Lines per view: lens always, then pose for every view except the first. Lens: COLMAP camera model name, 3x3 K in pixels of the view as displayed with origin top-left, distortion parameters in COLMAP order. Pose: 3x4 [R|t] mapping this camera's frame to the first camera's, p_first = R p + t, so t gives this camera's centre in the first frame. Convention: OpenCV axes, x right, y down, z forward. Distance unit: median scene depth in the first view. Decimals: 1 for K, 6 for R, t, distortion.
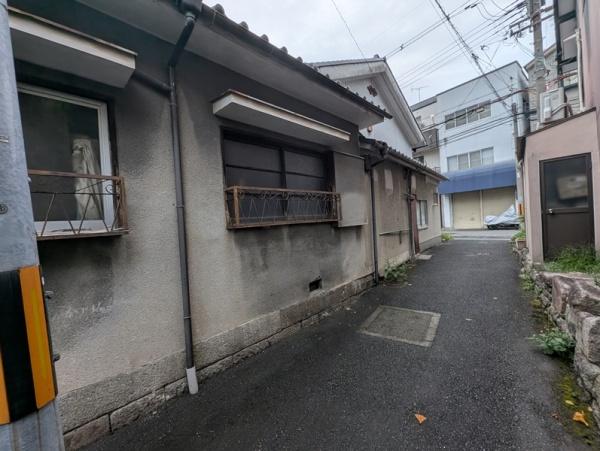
lens RADIAL K [[248.0, 0, 296.6], [0, 248.0, 223.3], [0, 0, 1]] dist [0.003585, -0.002325]
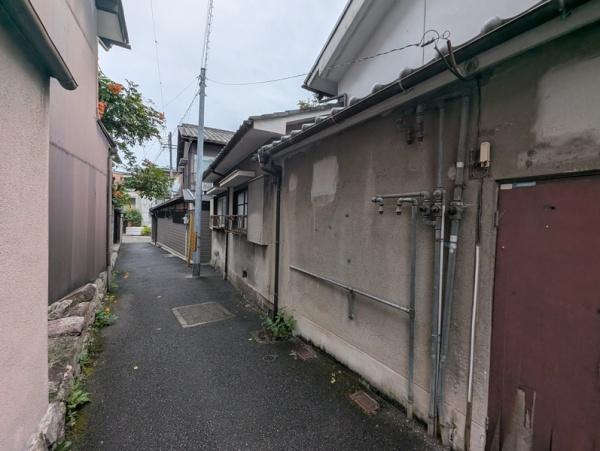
lens RADIAL K [[248.0, 0, 300.1], [0, 248.0, 226.1], [0, 0, 1]] dist [0.003585, -0.002325]
pose [[-0.295329, 0.075034, -0.952445, 1.370783], [-0.021894, 0.996118, 0.085263, -0.180866], [0.955145, 0.046033, -0.292540, 1.704135]]
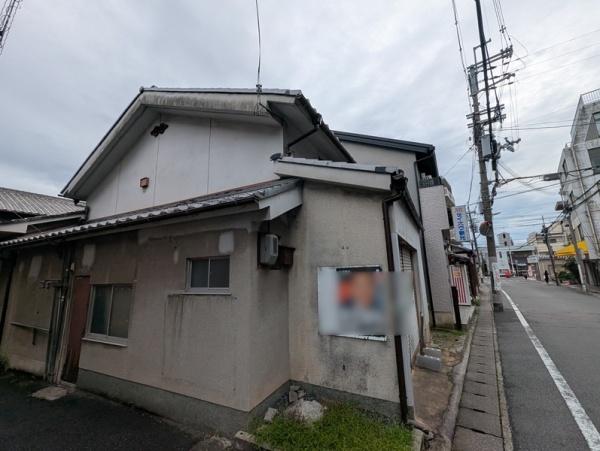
lens RADIAL K [[248.0, 0, 299.5], [0, 248.0, 225.0], [0, 0, 1]] dist [0.003585, -0.002325]
pose [[0.250696, -0.128110, -0.959552, 2.383013], [0.002499, 0.991287, -0.131694, -0.316269], [0.968063, 0.030618, 0.248832, 2.662001]]
